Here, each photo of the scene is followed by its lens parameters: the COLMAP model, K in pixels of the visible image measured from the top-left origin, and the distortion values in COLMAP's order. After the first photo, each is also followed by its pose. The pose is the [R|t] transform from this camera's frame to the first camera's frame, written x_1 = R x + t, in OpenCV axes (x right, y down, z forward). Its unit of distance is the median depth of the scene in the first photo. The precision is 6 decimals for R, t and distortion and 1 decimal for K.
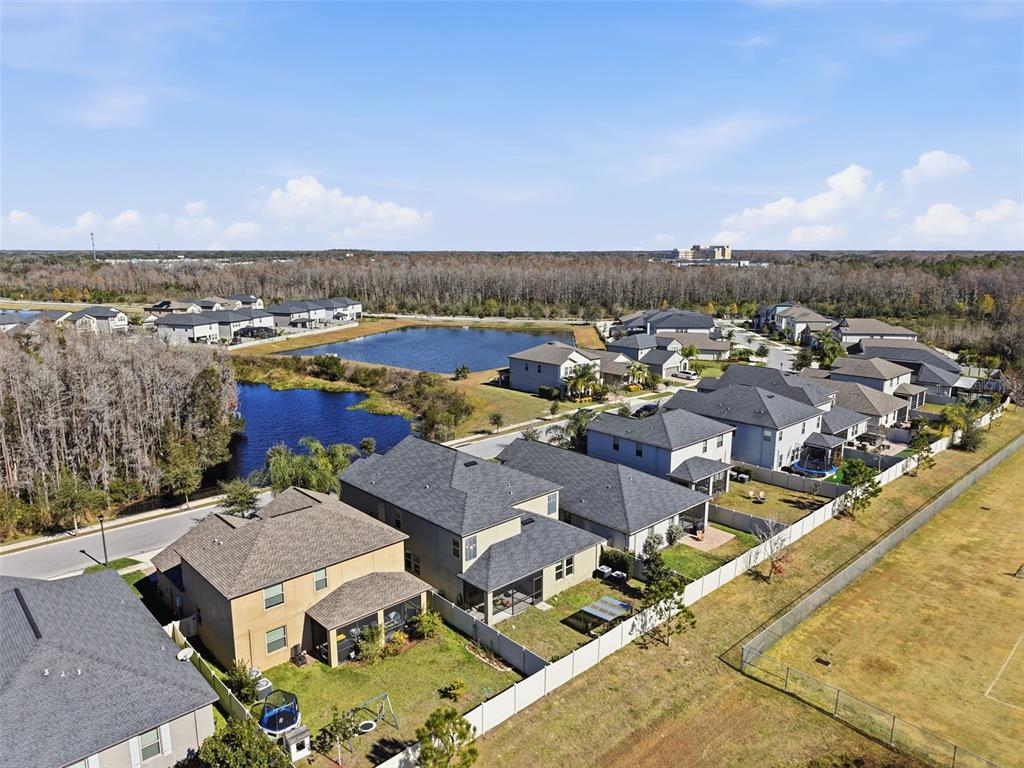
lens RADIAL K [[689.3, 0, 514.9], [0, 689.3, 366.2], [0, 0, 1]] dist [0.122689, -0.263917]
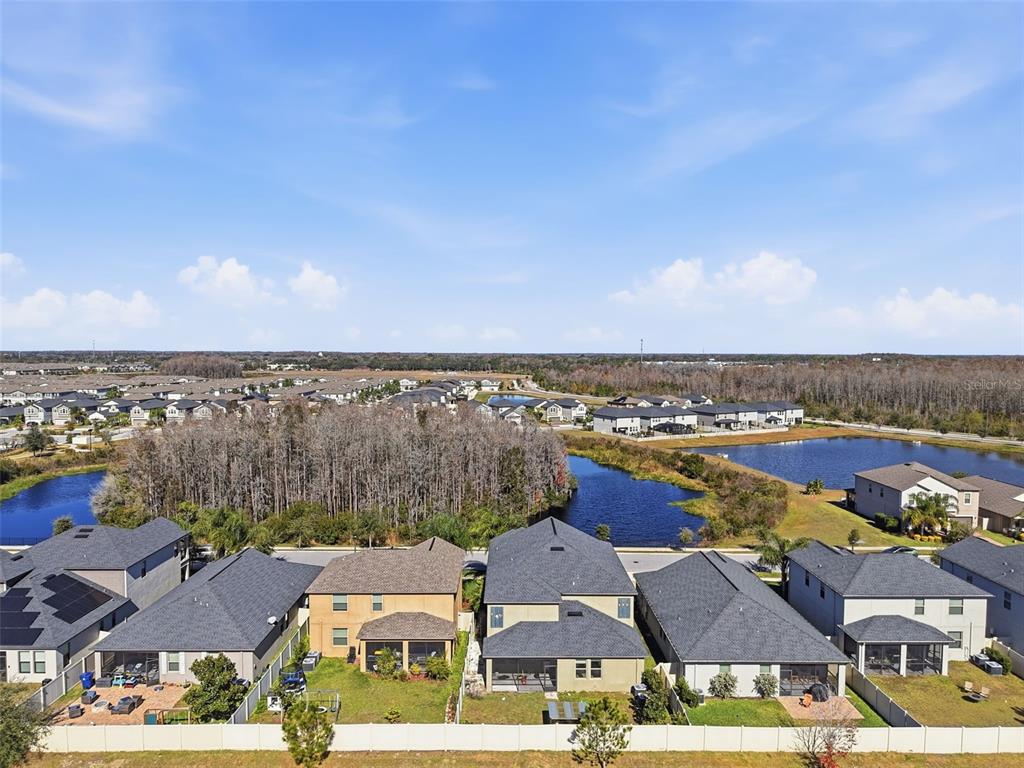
lens RADIAL K [[686.2, 0, 512.0], [0, 686.2, 384.0], [0, 0, 1]] dist [0.044969, -0.049786]
pose [[0.731914, 0.034623, -0.680517, 0.270797], [-0.116743, 0.990313, -0.075175, -0.010987], [0.671322, 0.134467, 0.728866, 0.062266]]
